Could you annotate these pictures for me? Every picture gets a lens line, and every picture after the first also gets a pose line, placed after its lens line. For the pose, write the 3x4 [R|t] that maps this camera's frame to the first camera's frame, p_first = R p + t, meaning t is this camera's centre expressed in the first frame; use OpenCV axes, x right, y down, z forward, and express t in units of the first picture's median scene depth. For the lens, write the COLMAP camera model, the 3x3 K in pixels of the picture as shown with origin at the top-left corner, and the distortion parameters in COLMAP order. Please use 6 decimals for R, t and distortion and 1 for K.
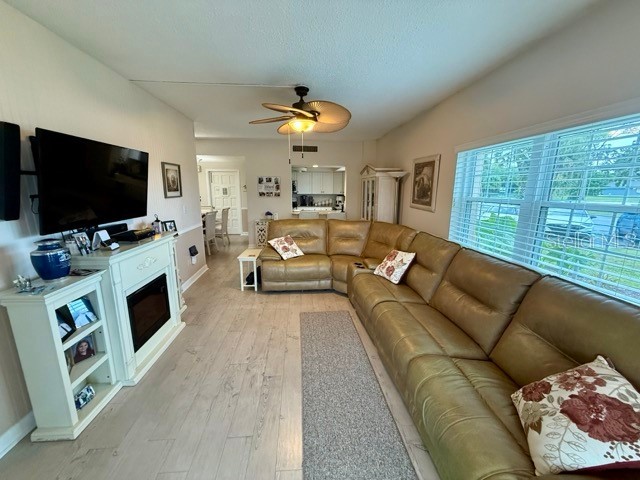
lens RADIAL K [[253.3, 0, 317.2], [0, 253.3, 239.4], [0, 0, 1]] dist [0.000800, -0.000580]
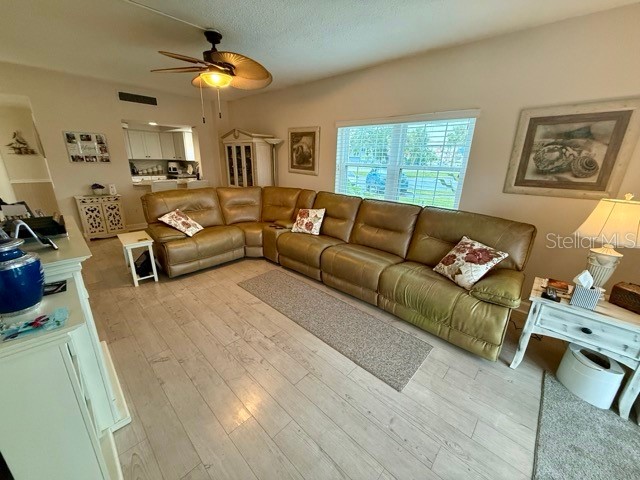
lens RADIAL K [[253.3, 0, 317.5], [0, 253.3, 239.3], [0, 0, 1]] dist [0.000800, -0.000580]
pose [[0.739914, -0.193479, 0.644277, -0.407469], [0.111057, 0.979737, 0.166678, -0.008297], [-0.663471, -0.051776, 0.746409, 0.063166]]
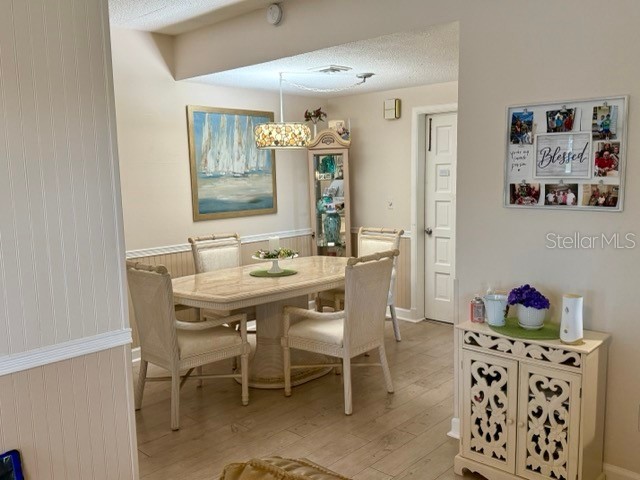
lens RADIAL K [[576.7, 0, 321.3], [0, 576.7, 239.9], [0, 0, 1]] dist [0.075733, -0.016527]
pose [[0.660401, 0.069004, -0.747736, 0.044700], [-0.122897, 0.992274, -0.016972, -0.212485], [0.740788, 0.103103, 0.663780, 1.070220]]
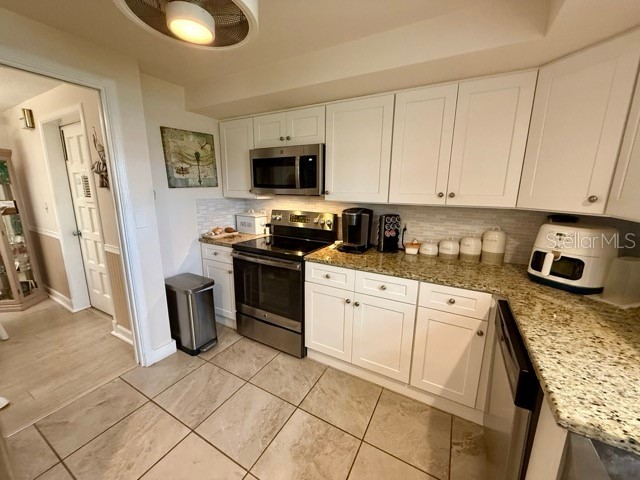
lens RADIAL K [[253.3, 0, 318.8], [0, 253.3, 239.7], [0, 0, 1]] dist [0.000800, -0.000580]
pose [[0.832245, 0.116206, -0.542093, 0.128754], [-0.116104, 0.992636, 0.034540, -0.406859], [0.542115, 0.034193, 0.839608, 2.161015]]
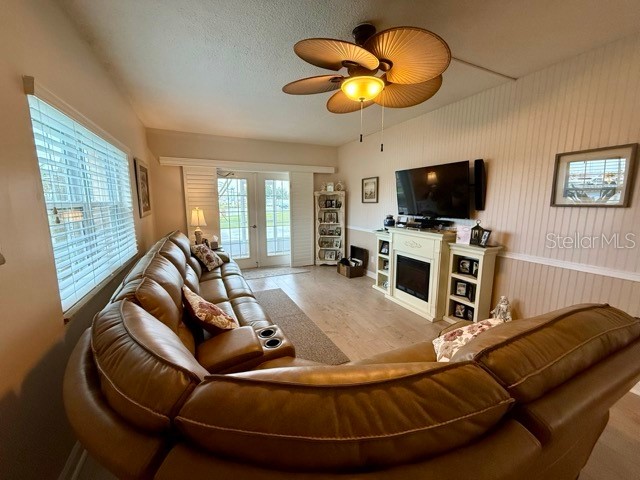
lens RADIAL K [[253.3, 0, 318.8], [0, 253.3, 239.4], [0, 0, 1]] dist [0.000800, -0.000580]
pose [[-0.932162, 0.048456, -0.358785, 0.245231], [-0.077815, 0.941026, 0.329263, -0.254156], [0.353581, 0.334845, -0.873418, 1.392264]]
